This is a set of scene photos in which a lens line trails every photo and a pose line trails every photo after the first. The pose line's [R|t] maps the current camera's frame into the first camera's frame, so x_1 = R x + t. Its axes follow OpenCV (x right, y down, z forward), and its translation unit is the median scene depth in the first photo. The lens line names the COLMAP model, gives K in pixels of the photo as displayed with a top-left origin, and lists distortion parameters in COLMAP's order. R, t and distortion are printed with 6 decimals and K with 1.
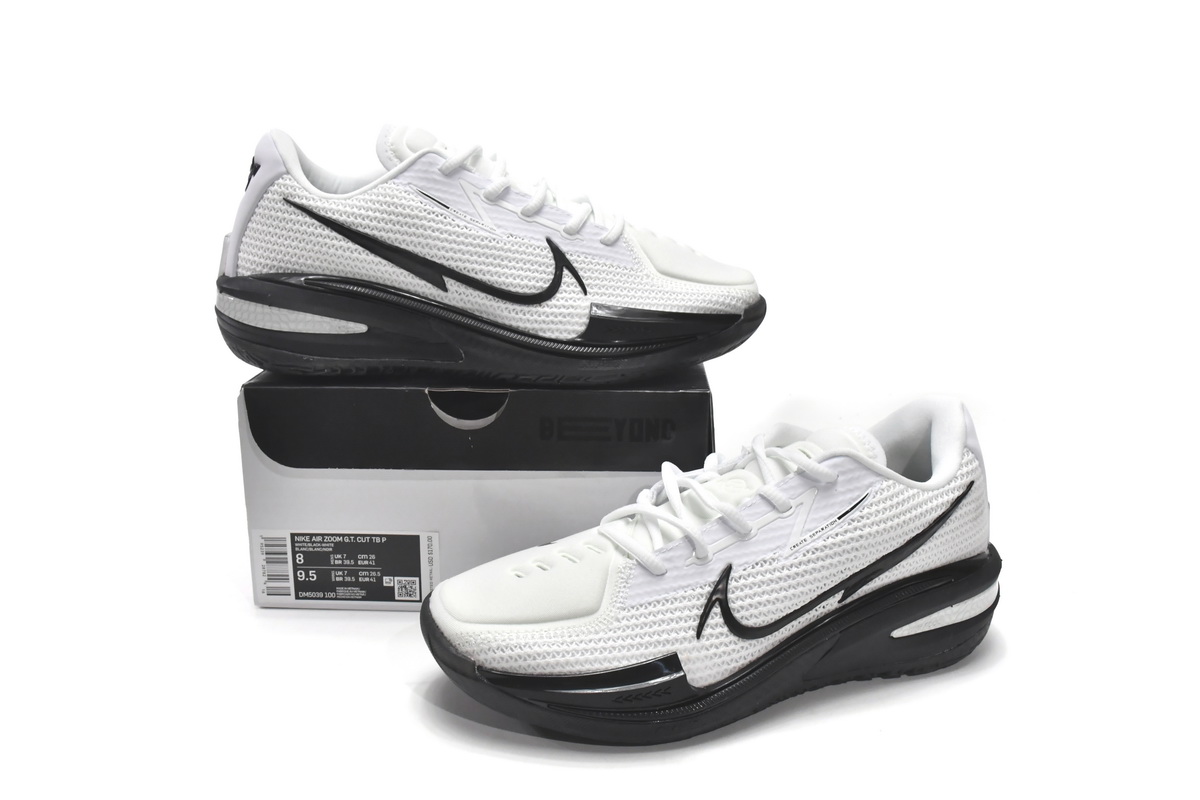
lens RADIAL K [[1166.0, 0, 599.7], [0, 1166.0, 395.5], [0, 0, 1]] dist [-0.014196, 0.000000]
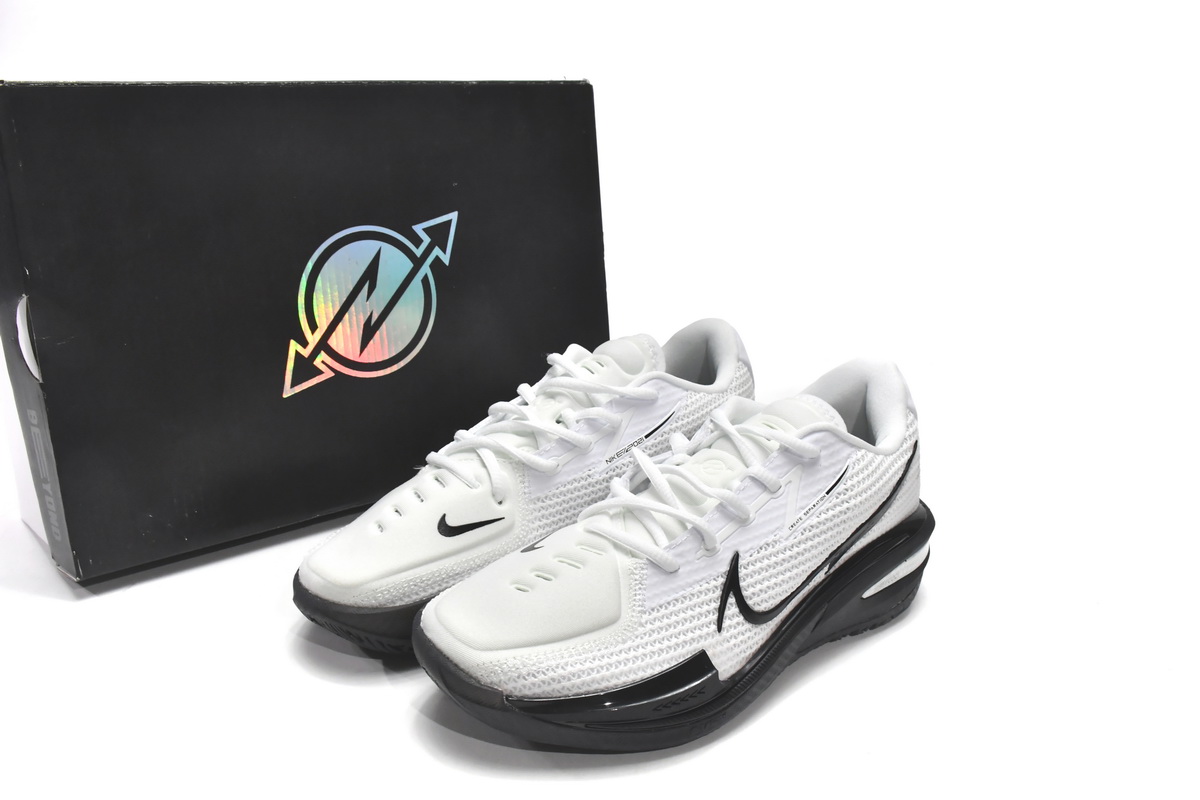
lens RADIAL K [[1166.0, 0, 599.1], [0, 1166.0, 403.1], [0, 0, 1]] dist [-0.014196, 0.000000]
pose [[0.939238, -0.078289, 0.334219, -0.316986], [0.045471, 0.993440, 0.104925, -0.088703], [-0.340241, -0.083352, 0.936637, 0.128060]]
